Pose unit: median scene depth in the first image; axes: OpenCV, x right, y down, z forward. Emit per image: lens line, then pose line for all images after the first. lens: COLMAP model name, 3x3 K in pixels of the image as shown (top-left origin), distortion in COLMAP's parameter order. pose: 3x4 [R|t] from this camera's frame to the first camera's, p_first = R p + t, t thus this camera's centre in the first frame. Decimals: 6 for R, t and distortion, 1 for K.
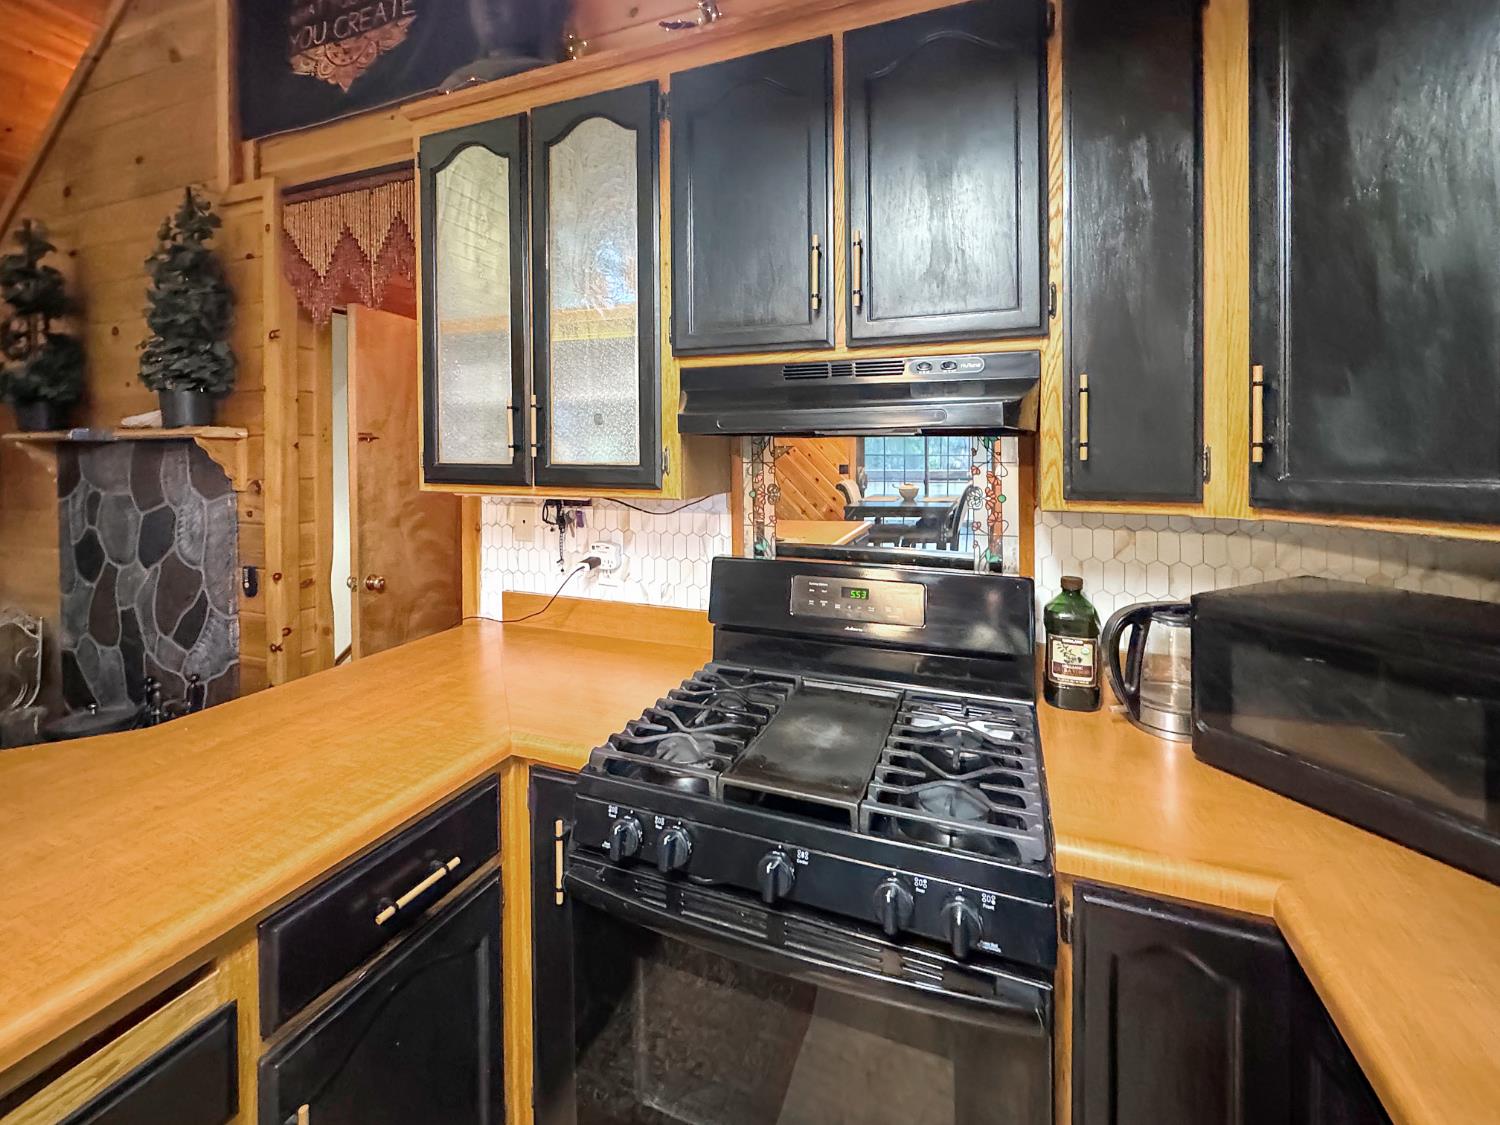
lens RADIAL K [[628.3, 0, 772.1], [0, 628.3, 470.0], [0, 0, 1]] dist [-0.001739, 0.000326]
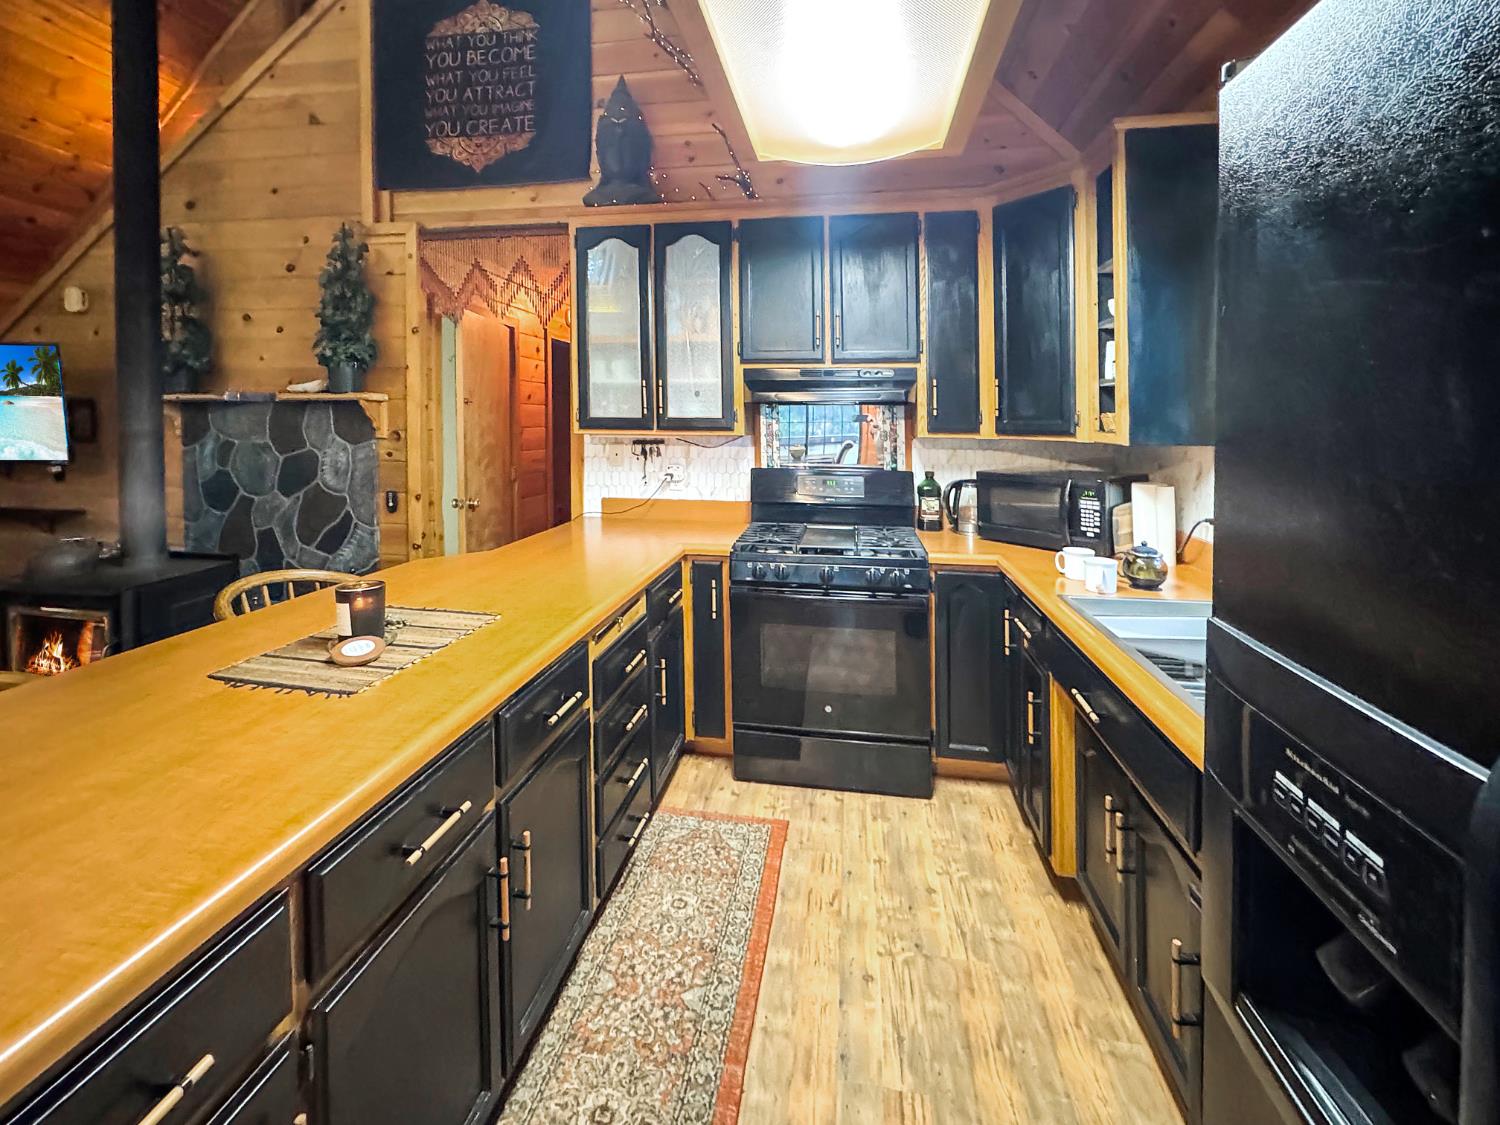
lens RADIAL K [[623.8, 0, 765.0], [0, 623.8, 425.9], [0, 0, 1]] dist [-0.000196, 0.003565]
pose [[0.975929, 0.004222, 0.218049, -0.414847], [0.000366, 0.999779, -0.020996, 0.046673], [-0.218089, 0.020570, 0.975712, -0.745877]]
